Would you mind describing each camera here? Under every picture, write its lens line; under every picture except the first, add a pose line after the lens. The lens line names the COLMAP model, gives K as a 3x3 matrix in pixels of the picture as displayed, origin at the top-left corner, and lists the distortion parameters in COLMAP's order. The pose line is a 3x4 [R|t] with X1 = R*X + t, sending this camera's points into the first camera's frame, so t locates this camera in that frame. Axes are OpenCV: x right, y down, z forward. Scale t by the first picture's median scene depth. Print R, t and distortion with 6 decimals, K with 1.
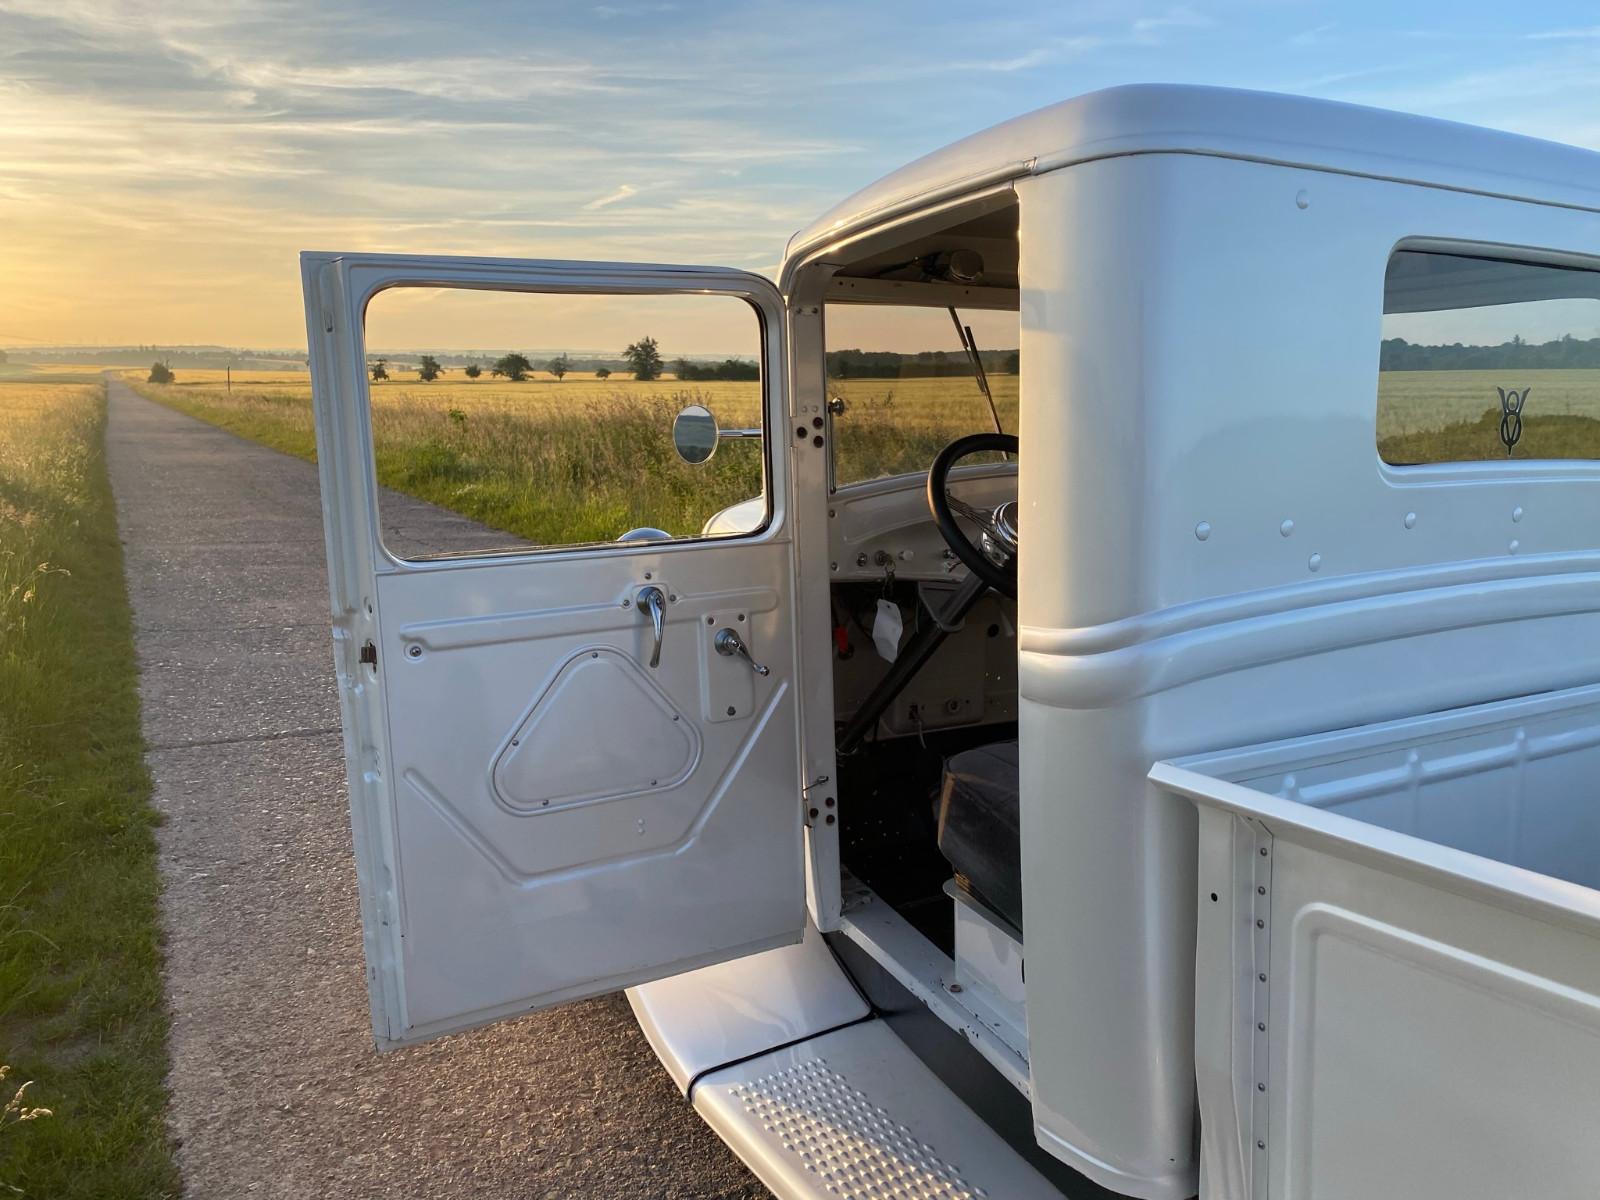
lens RADIAL K [[1202.1, 0, 800.0], [0, 1202.1, 600.0], [0, 0, 1]] dist [0.010327, -0.002170]
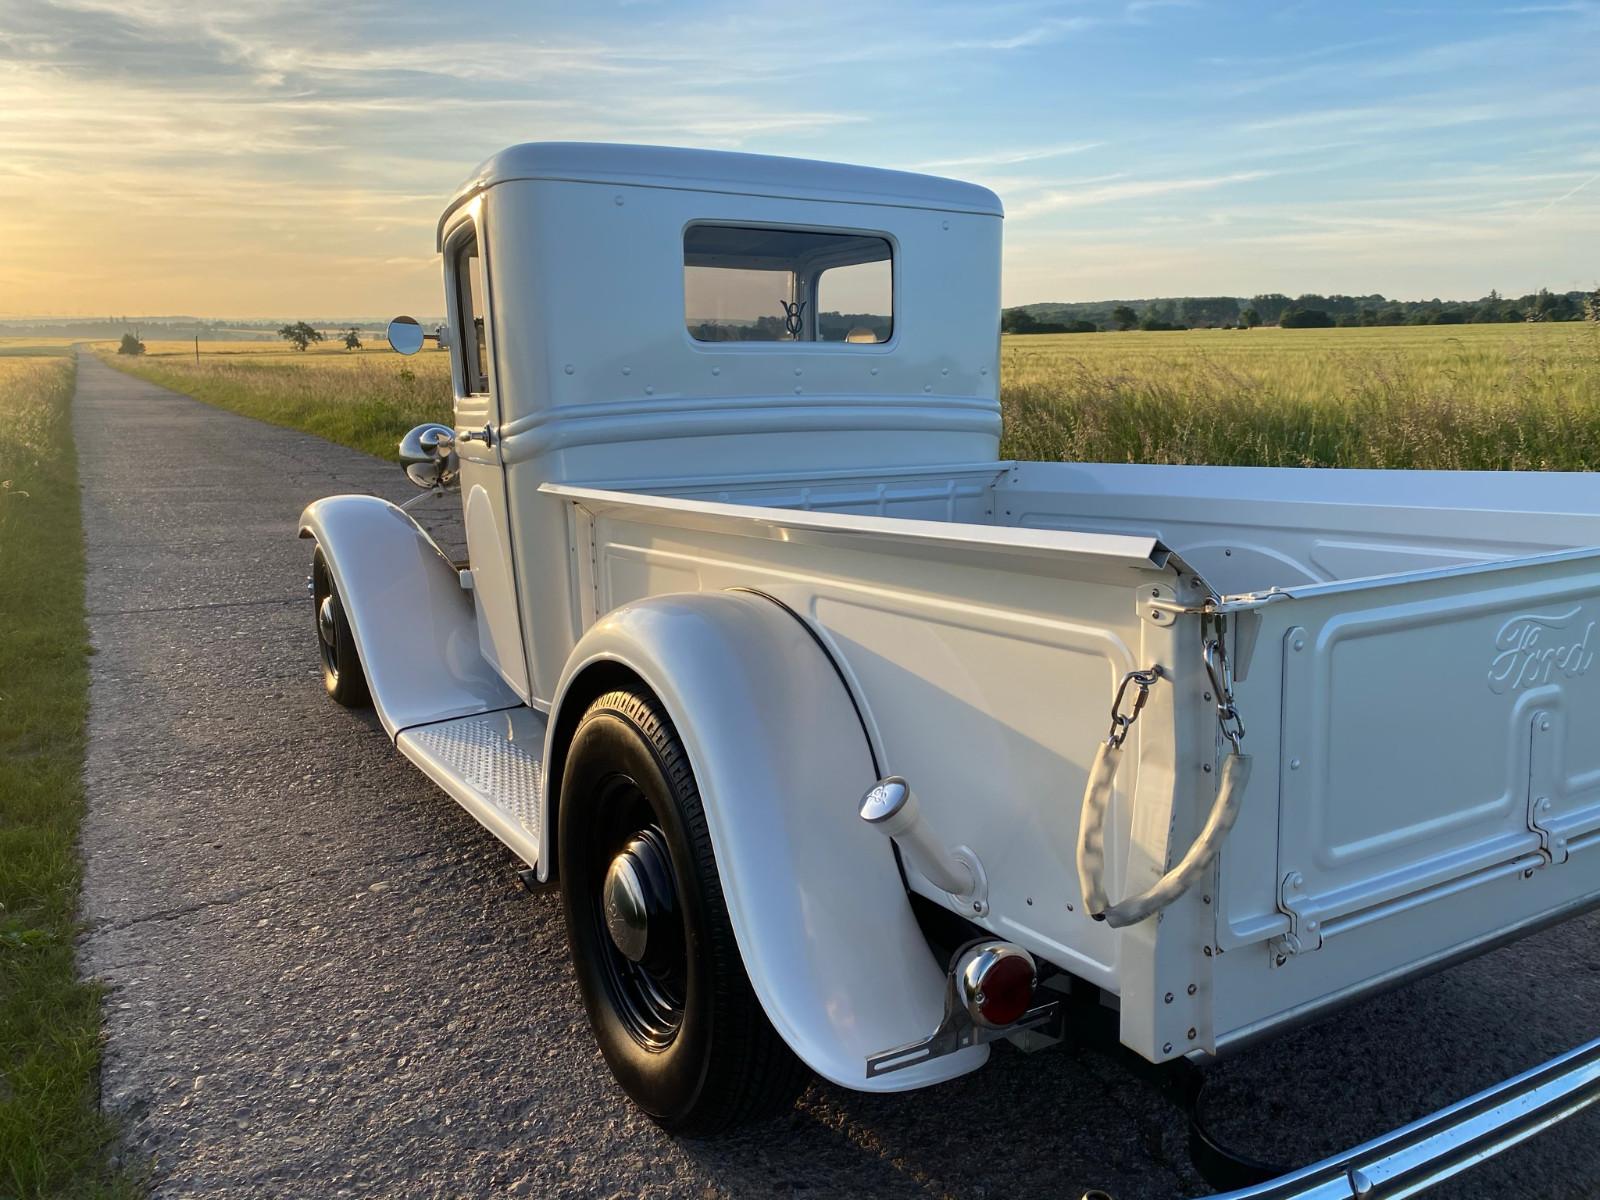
lens RADIAL K [[1202.1, 0, 800.0], [0, 1202.1, 600.0], [0, 0, 1]] dist [0.010327, -0.002170]
pose [[0.999796, -0.015158, 0.013360, 0.096775], [0.014767, 0.999475, 0.028845, 0.038598], [-0.013790, -0.028642, 0.999495, -0.142709]]
